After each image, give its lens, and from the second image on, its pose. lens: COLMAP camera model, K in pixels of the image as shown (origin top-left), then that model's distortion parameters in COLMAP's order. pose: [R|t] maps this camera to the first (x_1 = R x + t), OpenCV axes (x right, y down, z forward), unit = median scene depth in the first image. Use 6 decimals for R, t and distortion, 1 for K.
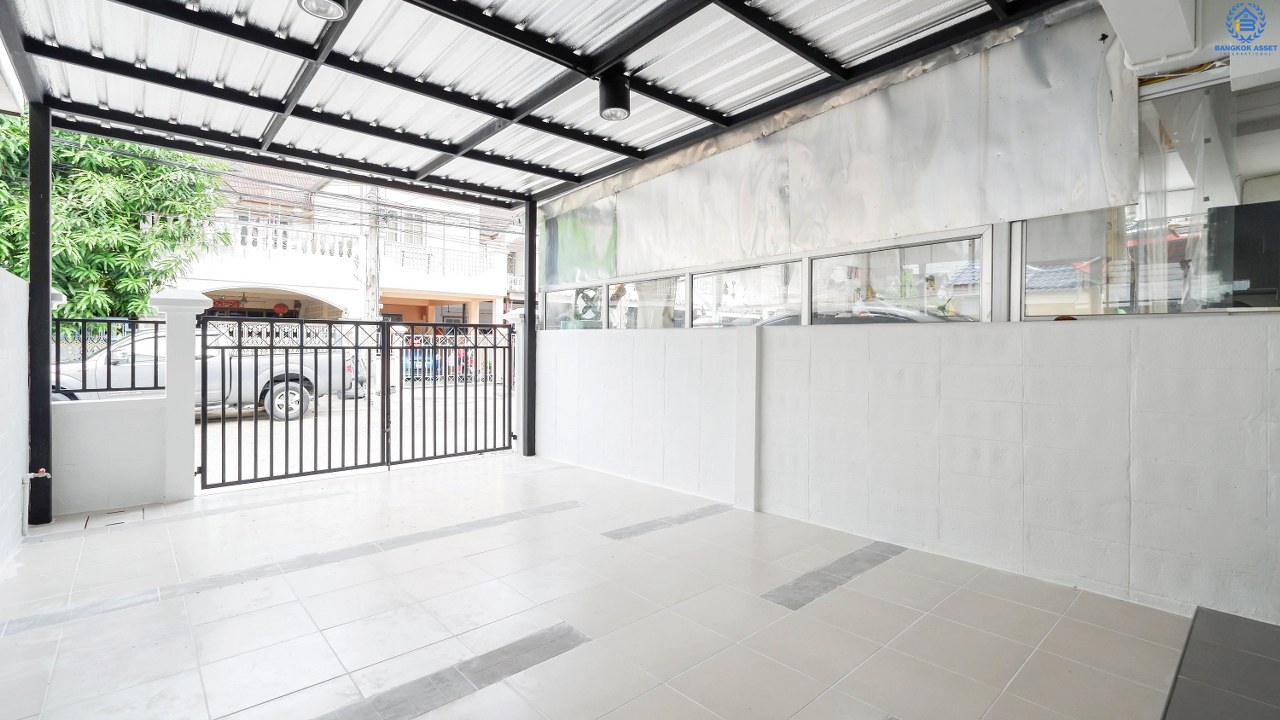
lens RADIAL K [[561.6, 0, 640.0], [0, 561.6, 360.0], [0, 0, 1]] dist [-0.001363, -0.000382]
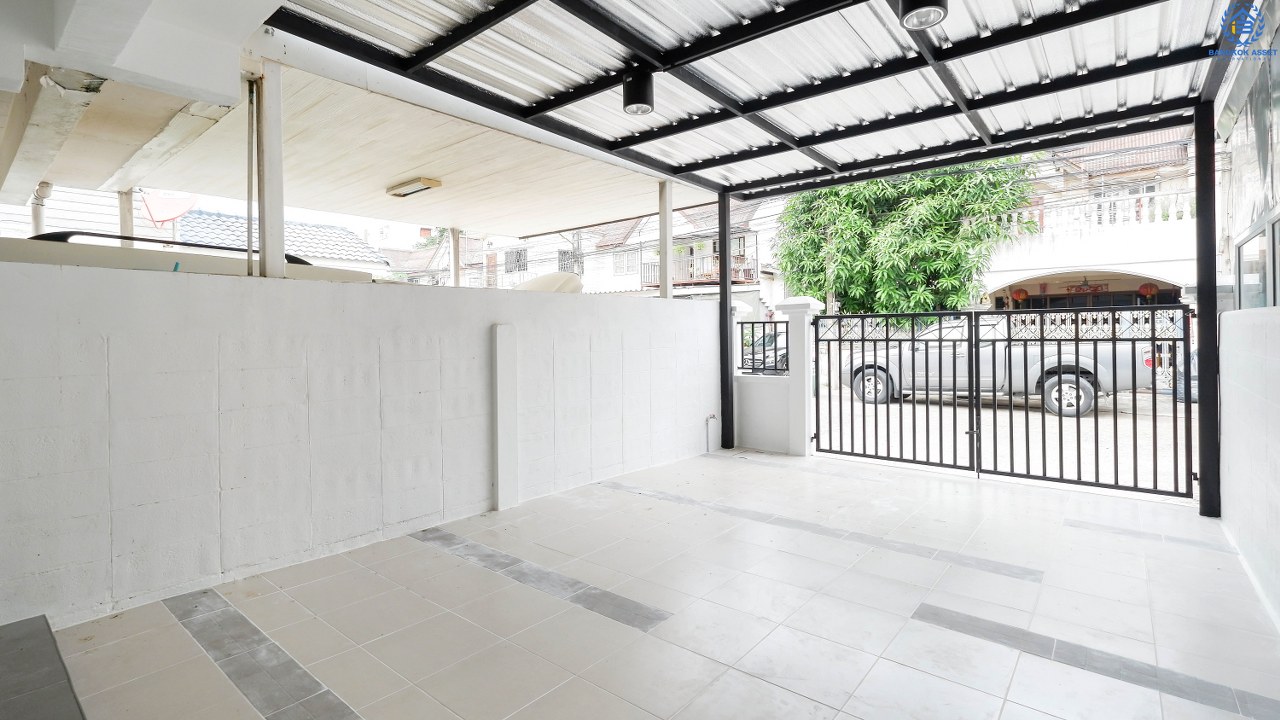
lens RADIAL K [[588.3, 0, 637.7], [0, 588.3, 337.7], [0, 0, 1]] dist [-0.012851, 0.000183]
pose [[0.148250, 0.002061, -0.988948, 0.310632], [-0.016252, 0.999868, -0.000352, -0.012698], [0.988816, 0.016125, 0.148264, 0.261529]]
